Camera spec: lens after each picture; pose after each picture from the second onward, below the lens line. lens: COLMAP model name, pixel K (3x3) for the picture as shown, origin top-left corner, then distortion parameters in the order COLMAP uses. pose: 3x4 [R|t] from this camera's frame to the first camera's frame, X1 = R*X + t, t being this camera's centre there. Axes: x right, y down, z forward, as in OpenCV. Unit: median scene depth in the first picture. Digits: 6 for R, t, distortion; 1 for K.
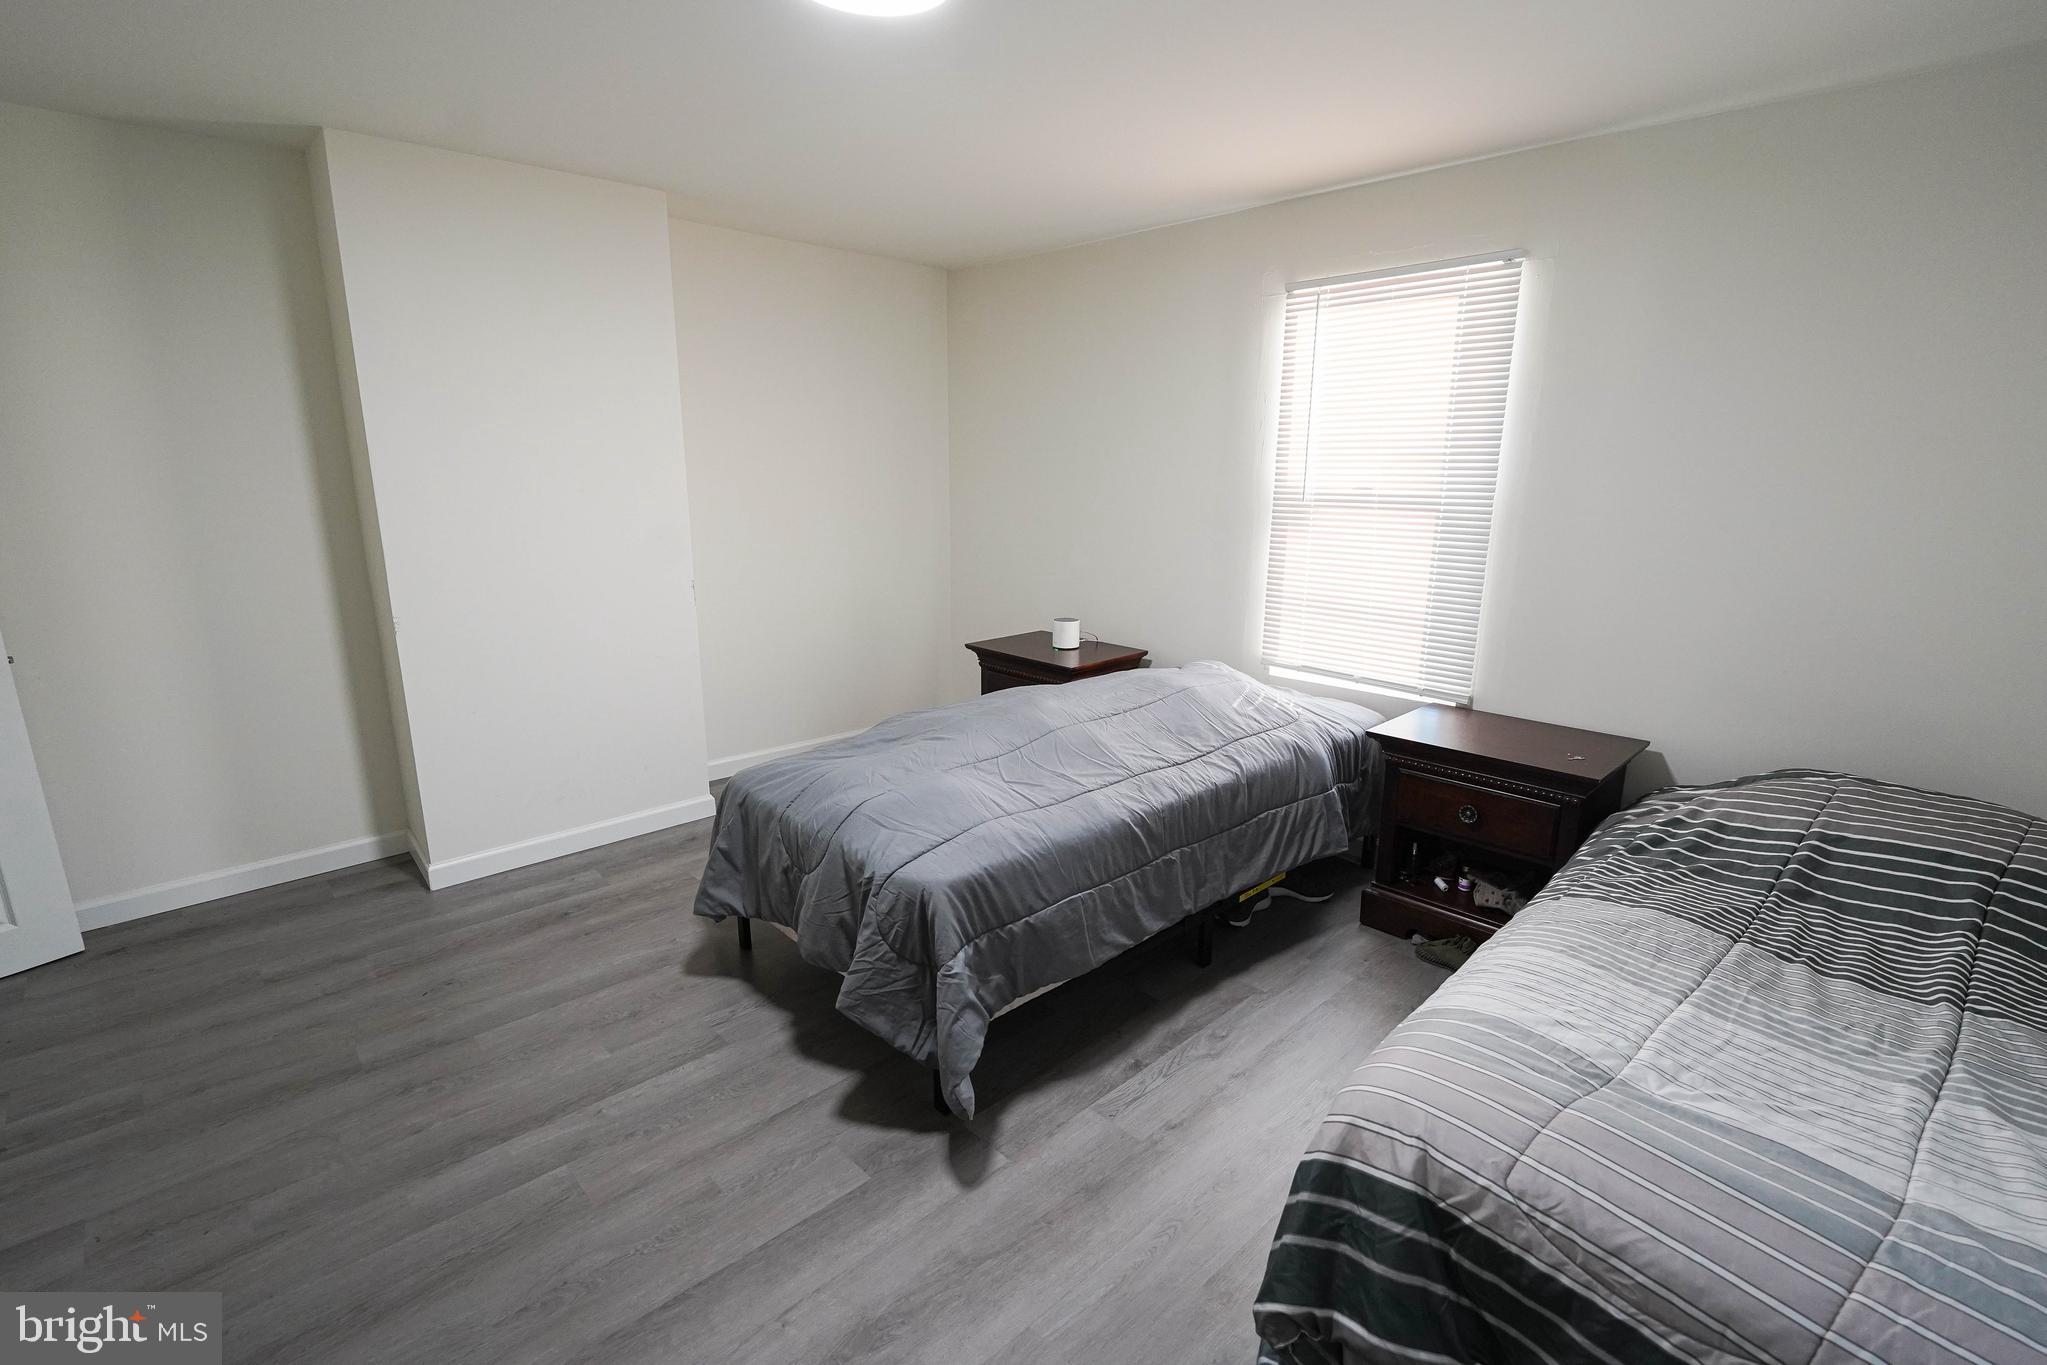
lens RADIAL K [[922.9, 0, 1018.3], [0, 922.9, 685.8], [0, 0, 1]] dist [-0.021667, 0.002327]
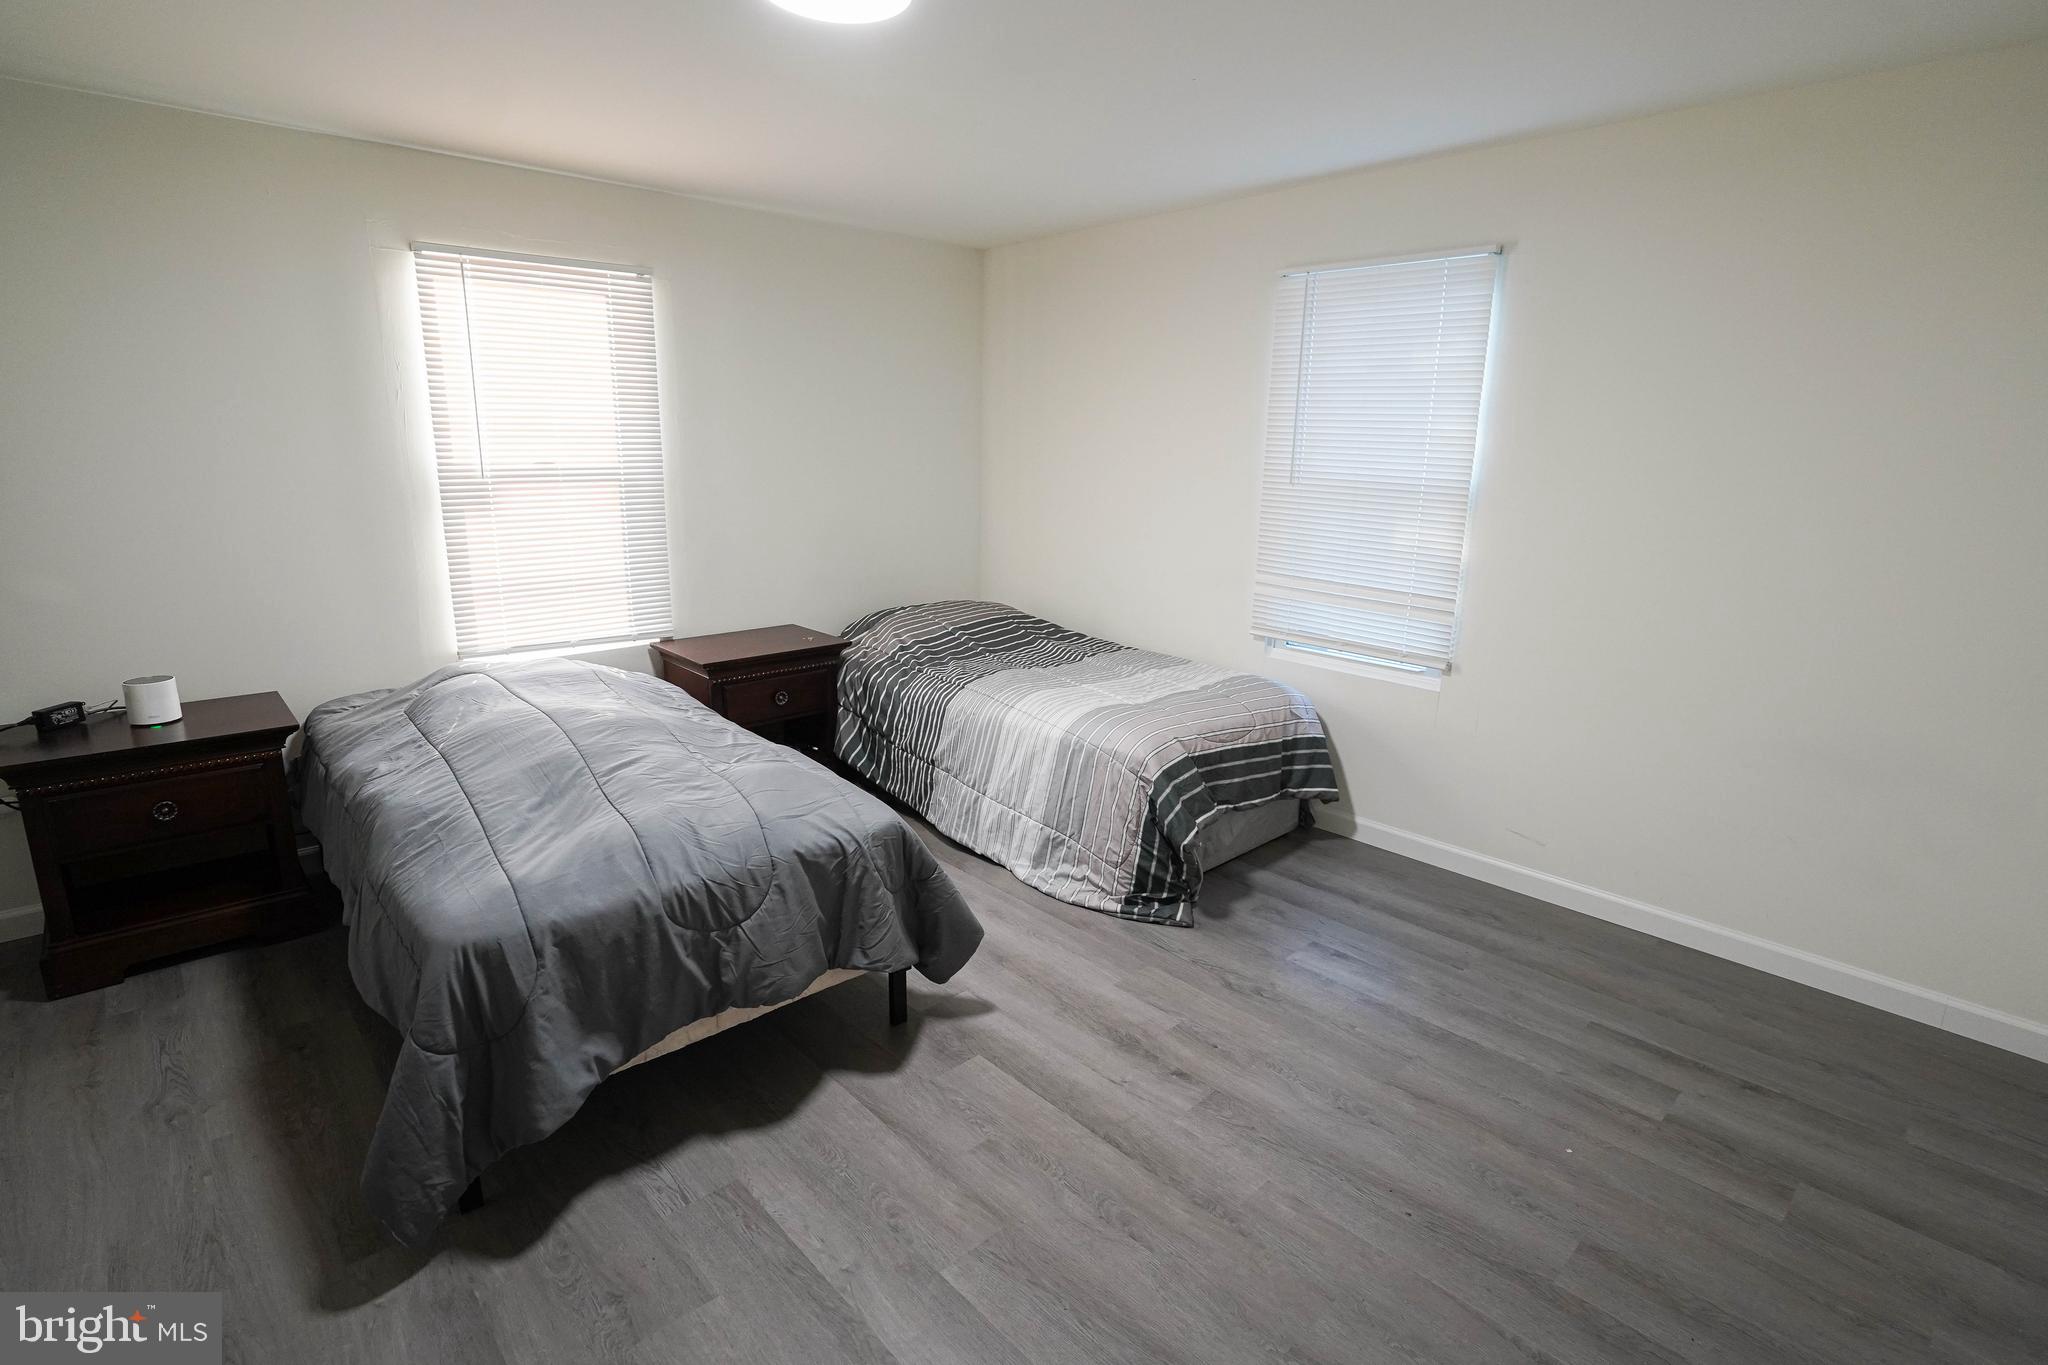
lens RADIAL K [[958.2, 0, 1006.3], [0, 958.2, 688.1], [0, 0, 1]] dist [-0.014354, 0.000027]
pose [[0.040234, -0.246931, 0.968197, -0.762125], [0.227395, 0.945818, 0.231774, -0.111545], [-0.972971, 0.210838, 0.094205, 0.468004]]
